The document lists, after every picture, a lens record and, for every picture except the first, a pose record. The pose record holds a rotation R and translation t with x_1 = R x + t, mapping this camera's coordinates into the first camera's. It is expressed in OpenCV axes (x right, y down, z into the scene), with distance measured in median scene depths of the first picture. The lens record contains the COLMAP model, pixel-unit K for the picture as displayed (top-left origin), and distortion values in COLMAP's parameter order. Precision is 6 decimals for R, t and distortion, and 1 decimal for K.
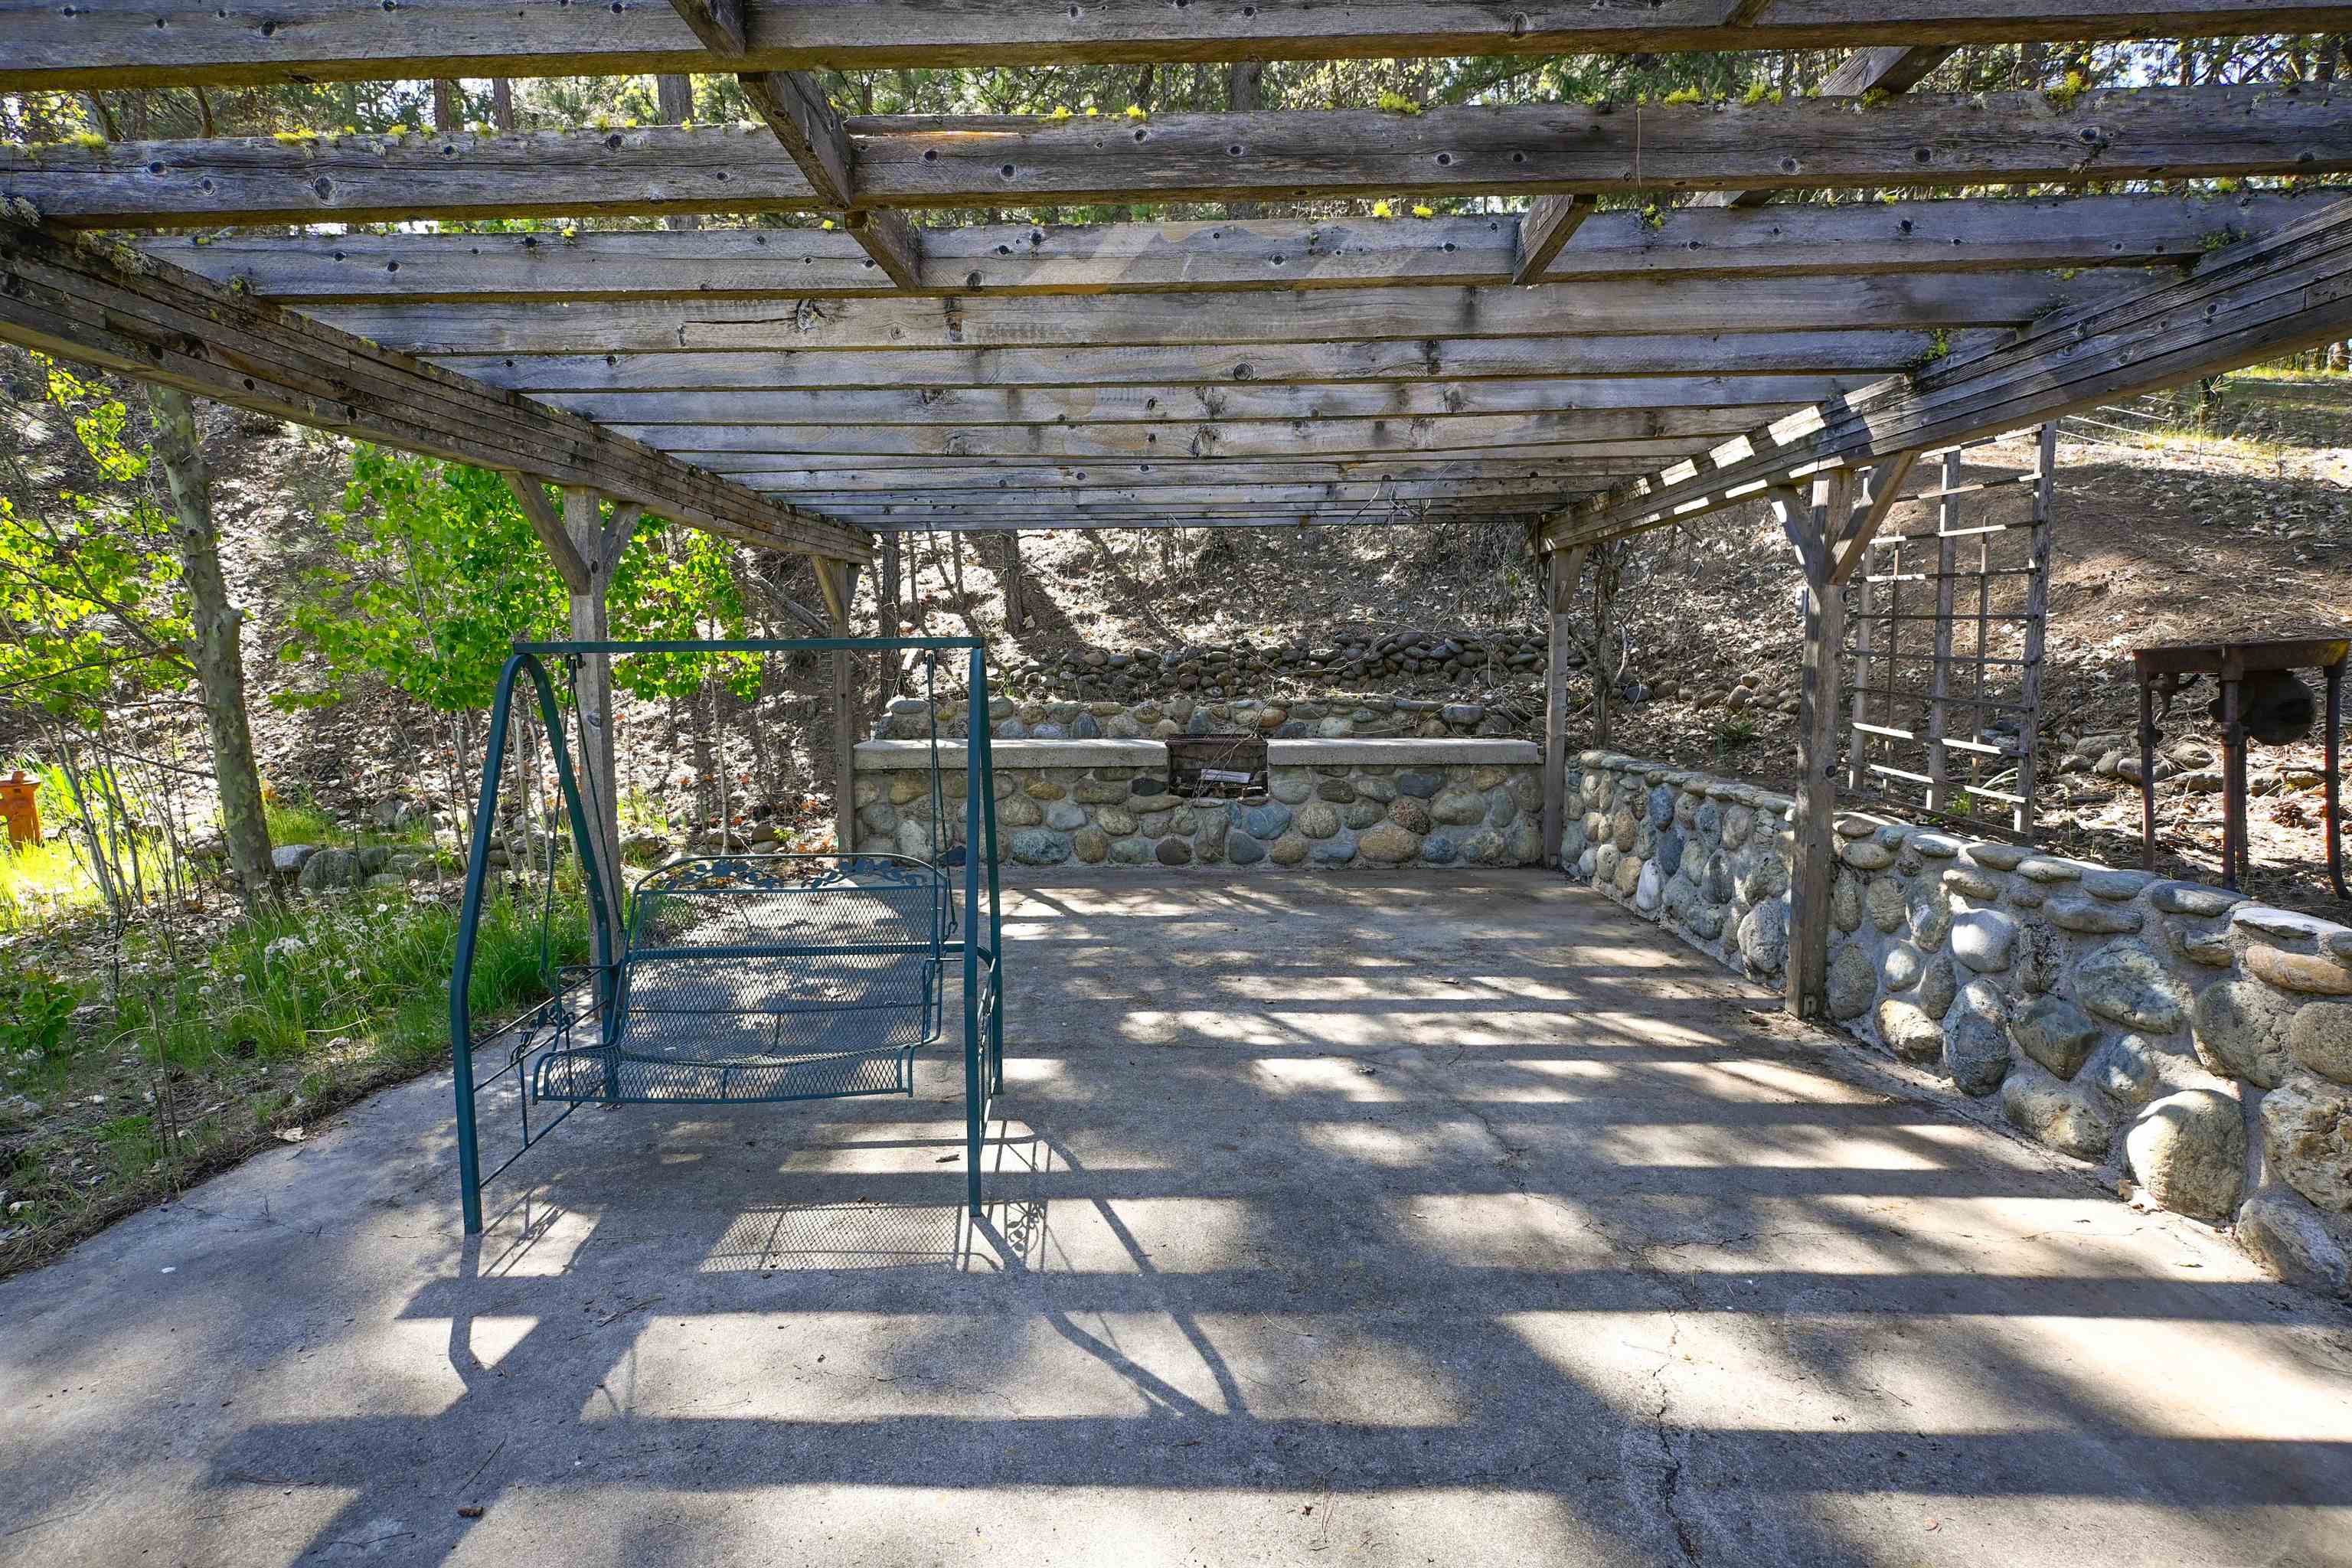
lens RADIAL K [[1155.5, 0, 1176.0], [0, 1155.5, 784.0], [0, 0, 1]] dist [-0.003880, -0.000247]
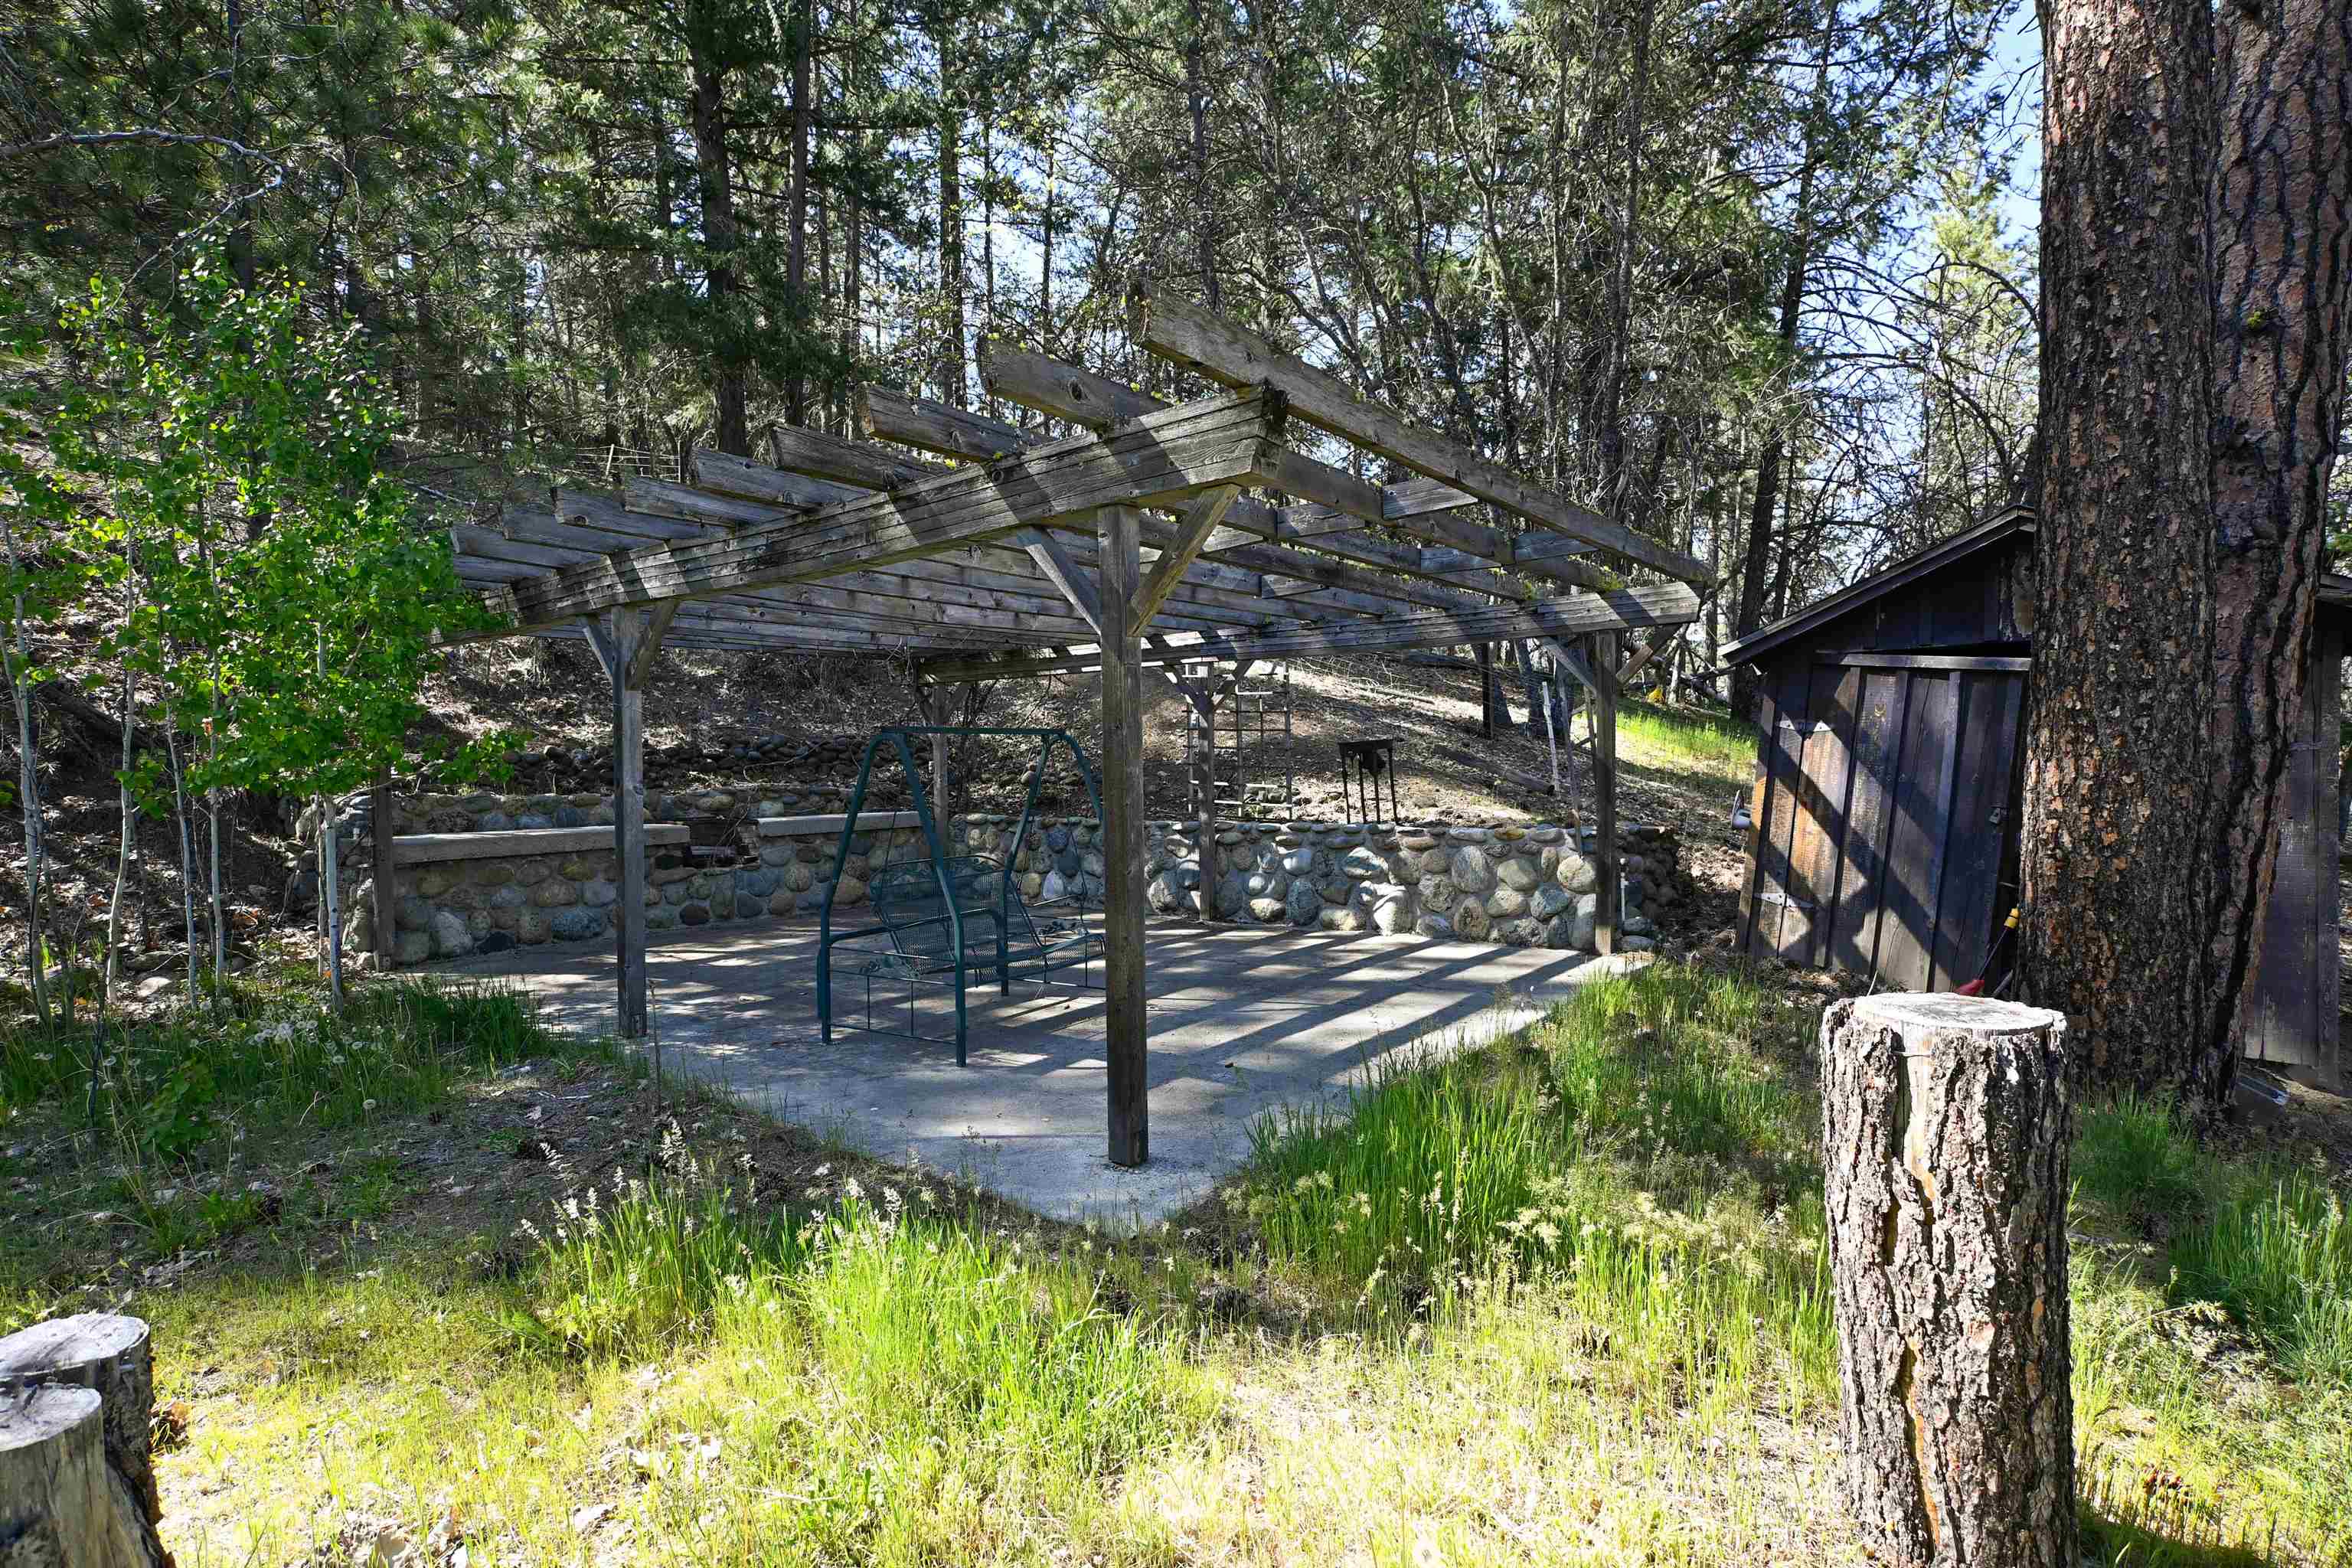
lens RADIAL K [[1155.5, 0, 1176.0], [0, 1155.5, 784.0], [0, 0, 1]] dist [-0.003880, -0.000247]
pose [[0.593030, -0.017558, 0.804989, -0.623044], [0.097211, 0.994010, -0.049934, 0.030661], [-0.799291, 0.107866, 0.591185, -0.110708]]
